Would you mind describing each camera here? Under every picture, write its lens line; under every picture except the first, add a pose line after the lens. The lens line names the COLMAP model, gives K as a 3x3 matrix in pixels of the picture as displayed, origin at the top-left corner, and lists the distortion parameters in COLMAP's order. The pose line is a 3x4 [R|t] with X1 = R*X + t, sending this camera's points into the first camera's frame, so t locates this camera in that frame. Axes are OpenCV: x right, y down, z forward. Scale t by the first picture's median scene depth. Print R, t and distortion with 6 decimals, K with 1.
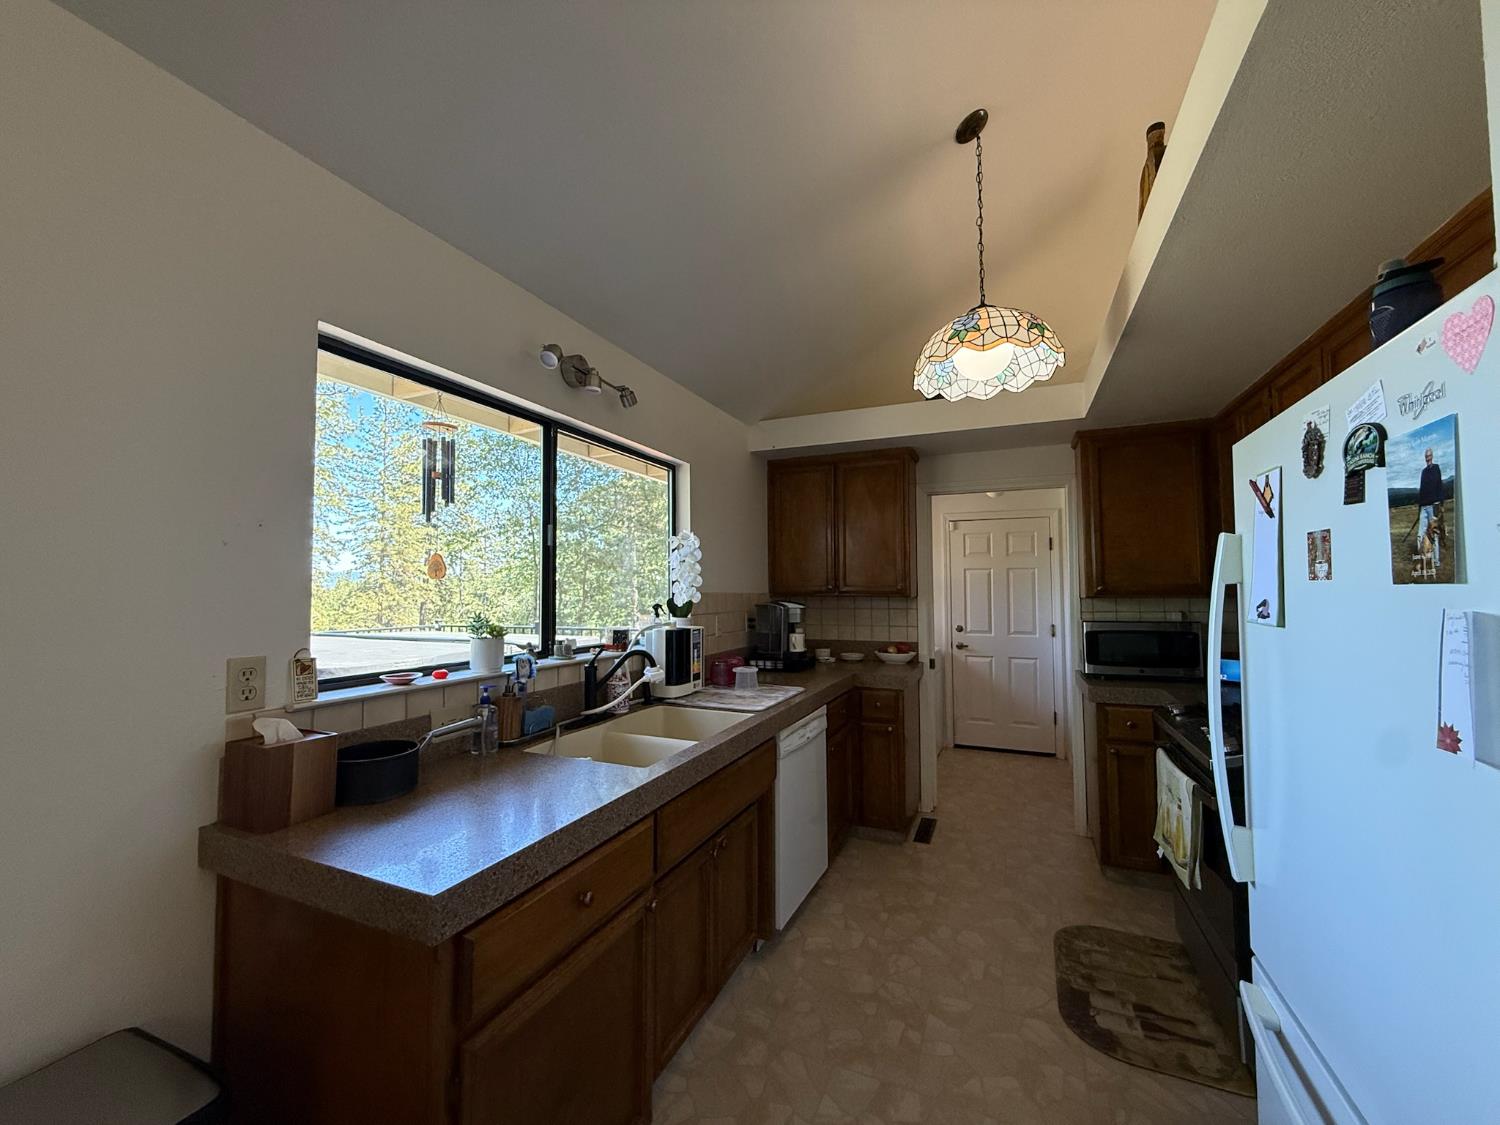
lens RADIAL K [[597.2, 0, 745.9], [0, 597.2, 564.4], [0, 0, 1]] dist [-0.000621, -0.000020]
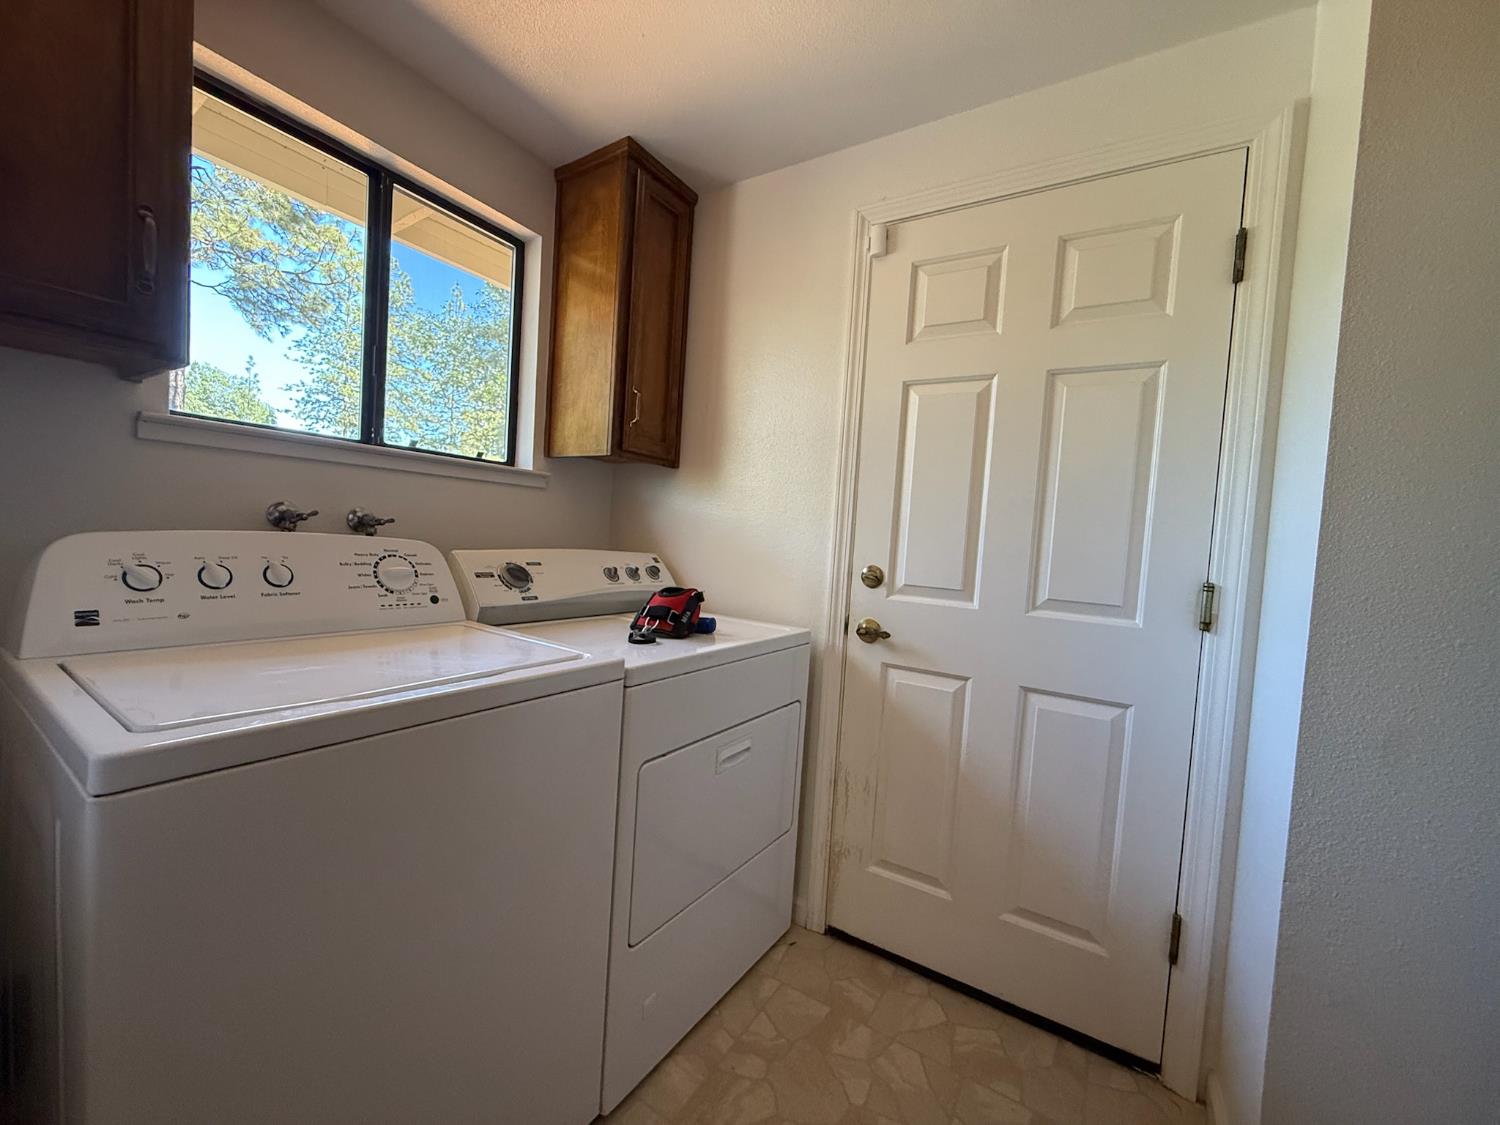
lens RADIAL K [[597.2, 0, 743.9], [0, 597.2, 565.9], [0, 0, 1]] dist [-0.000621, -0.000020]
pose [[0.984518, 0.072925, -0.159396, 0.756027], [-0.059835, 0.994545, 0.085436, 0.175621], [0.164757, -0.074576, 0.983511, 1.512283]]
